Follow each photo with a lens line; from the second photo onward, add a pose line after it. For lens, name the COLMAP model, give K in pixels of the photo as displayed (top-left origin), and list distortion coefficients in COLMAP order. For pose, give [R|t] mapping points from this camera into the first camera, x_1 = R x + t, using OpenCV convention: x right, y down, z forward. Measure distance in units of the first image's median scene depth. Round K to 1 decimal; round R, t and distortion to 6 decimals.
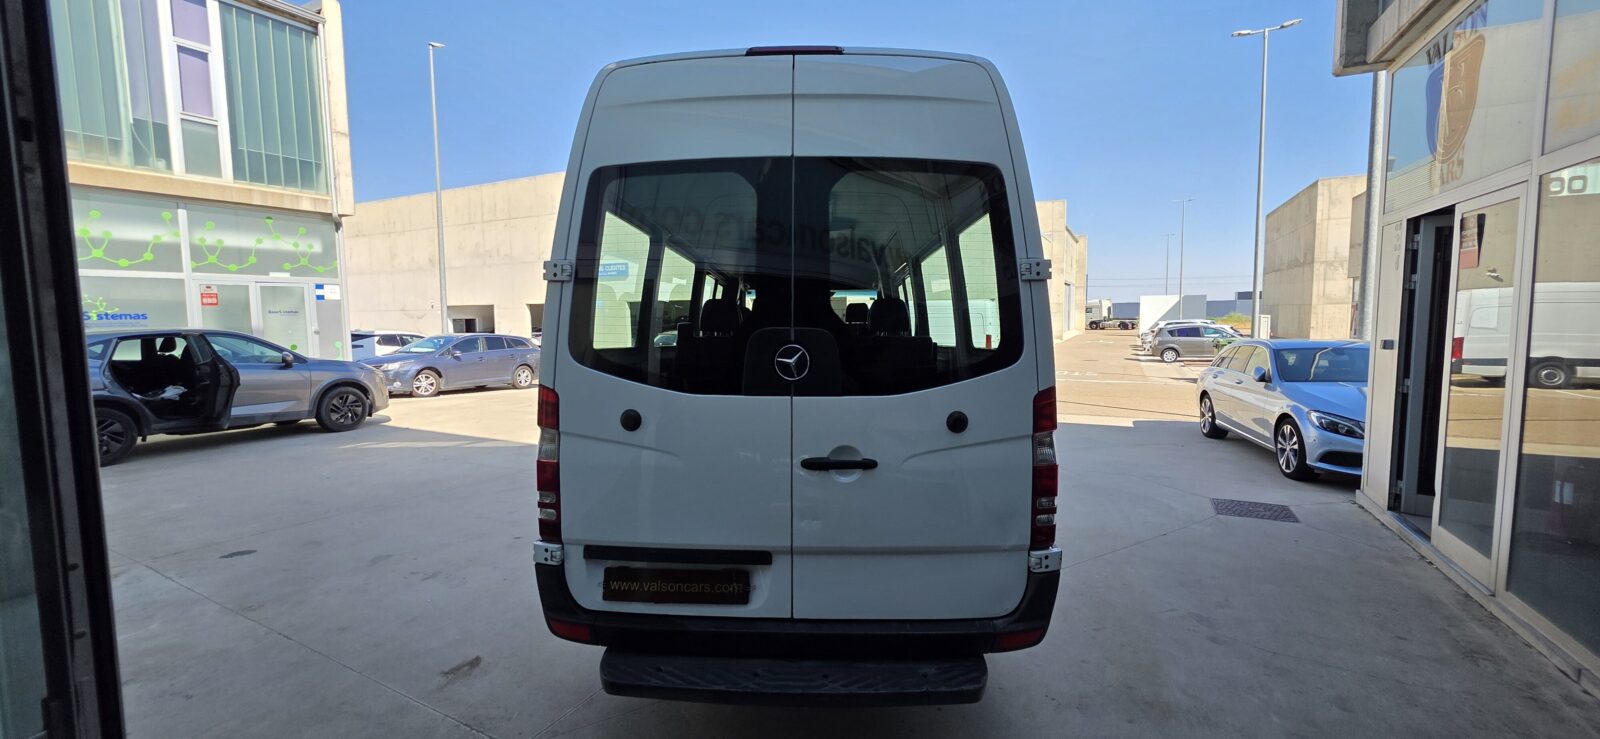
lens RADIAL K [[638.4, 0, 795.0], [0, 638.4, 368.5], [0, 0, 1]] dist [0.000645, 0.000664]
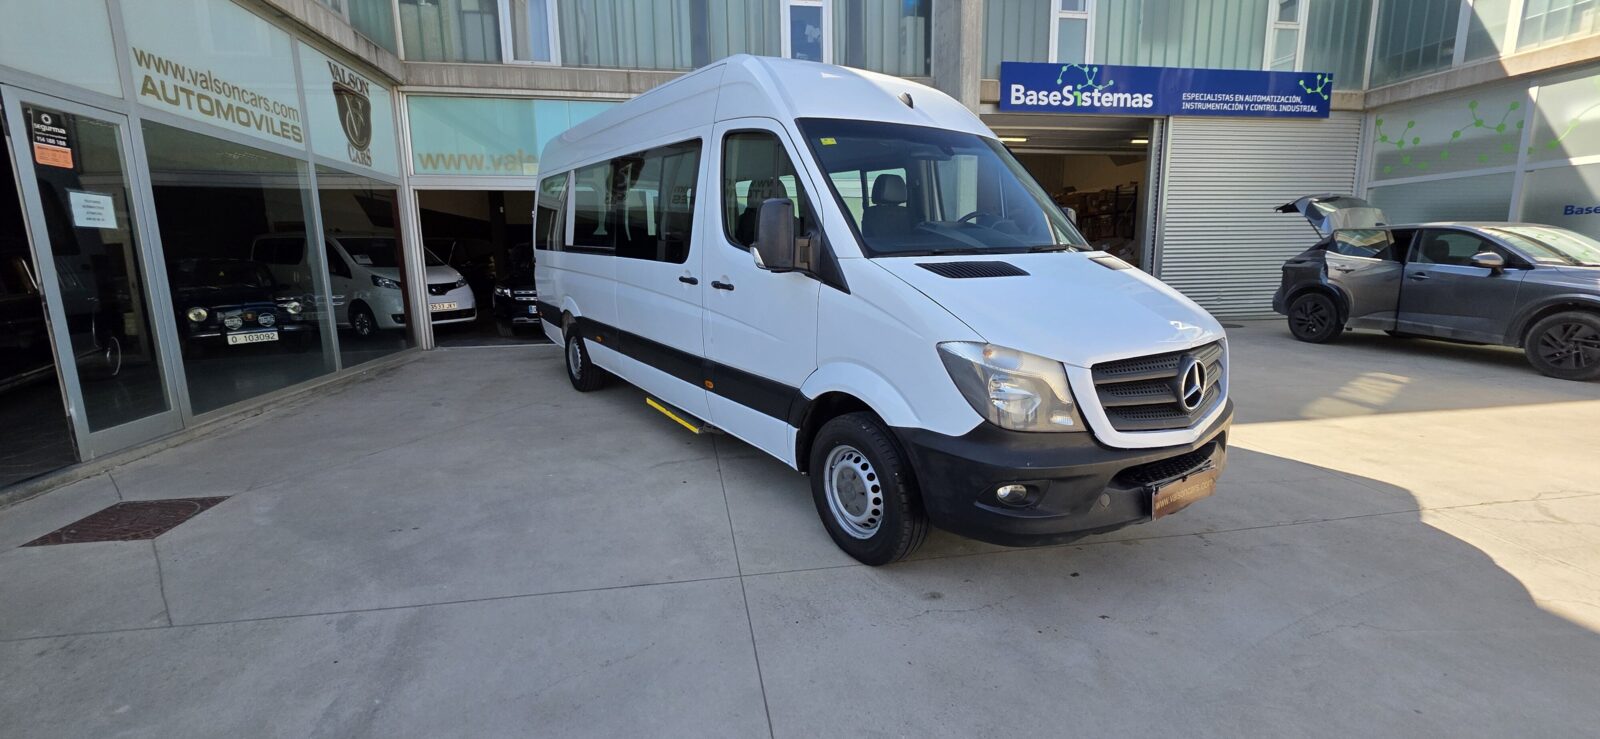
lens RADIAL K [[638.4, 0, 795.0], [0, 638.4, 368.5], [0, 0, 1]] dist [0.000645, 0.000664]
pose [[-0.793225, 0.124596, -0.596046, 0.507304], [-0.027903, 0.970377, 0.239978, -0.078970], [0.608289, 0.206987, -0.766251, 1.659281]]
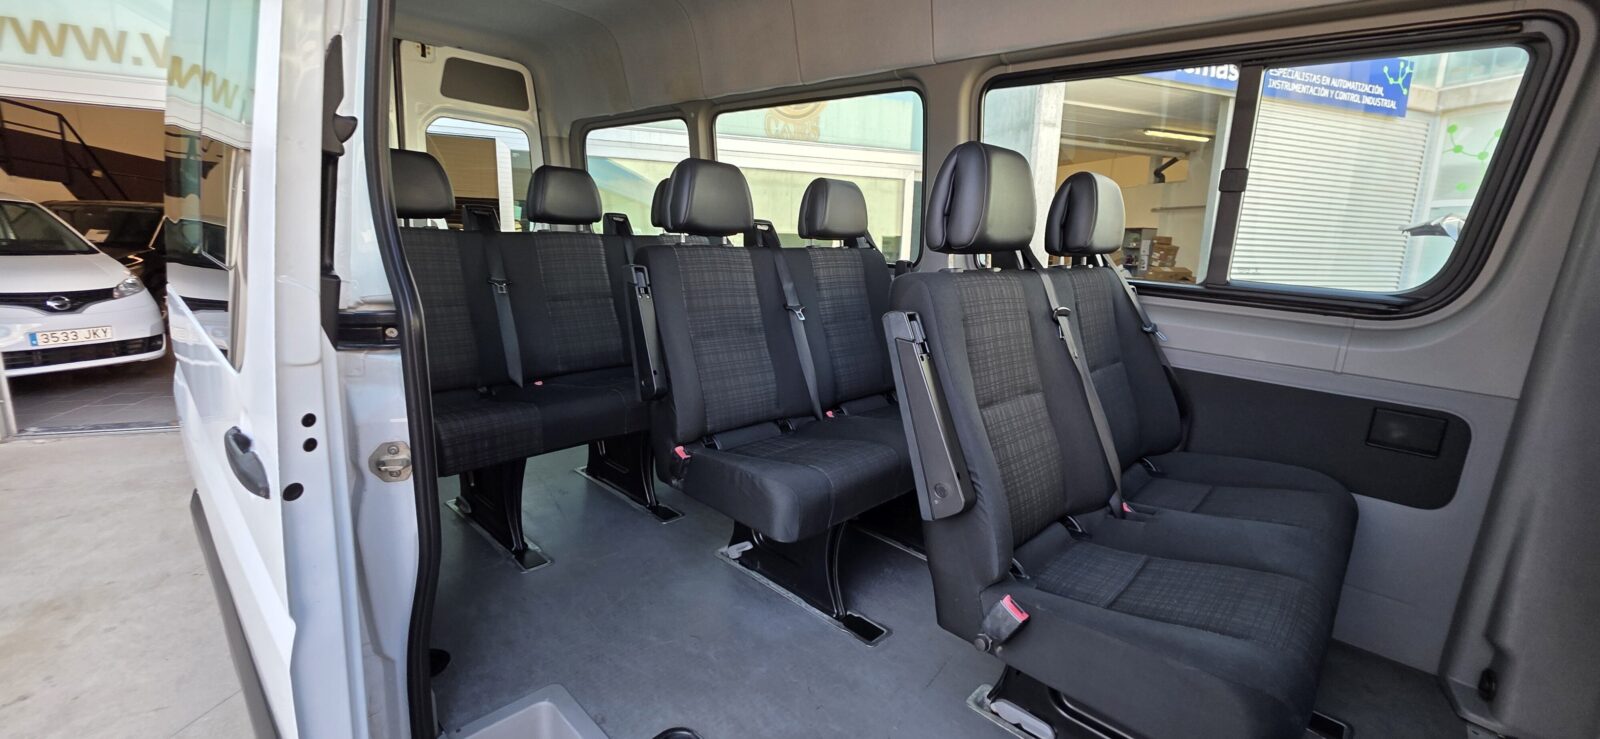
lens RADIAL K [[638.4, 0, 795.0], [0, 638.4, 368.5], [0, 0, 1]] dist [0.000645, 0.000664]
pose [[-0.657133, 0.131304, -0.742251, 0.216264], [-0.085268, 0.965441, 0.246277, -0.062989], [0.748937, 0.225127, -0.623227, 1.034803]]
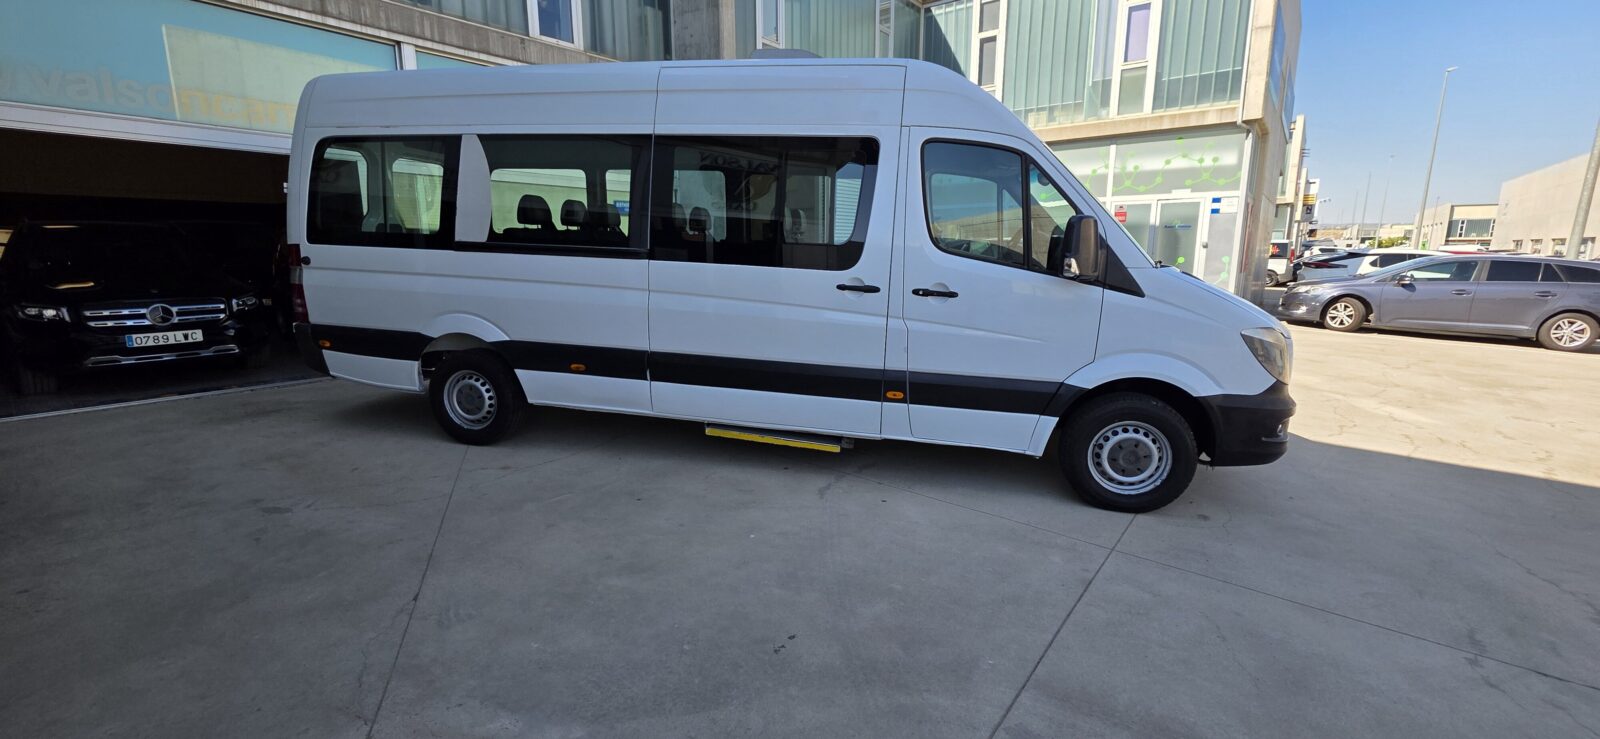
lens RADIAL K [[638.4, 0, 795.0], [0, 638.4, 368.5], [0, 0, 1]] dist [0.000645, 0.000664]
pose [[-0.183843, 0.190873, -0.964245, 0.812889], [-0.079012, 0.974922, 0.208051, -0.054279], [0.979775, 0.114436, -0.164152, 1.115944]]
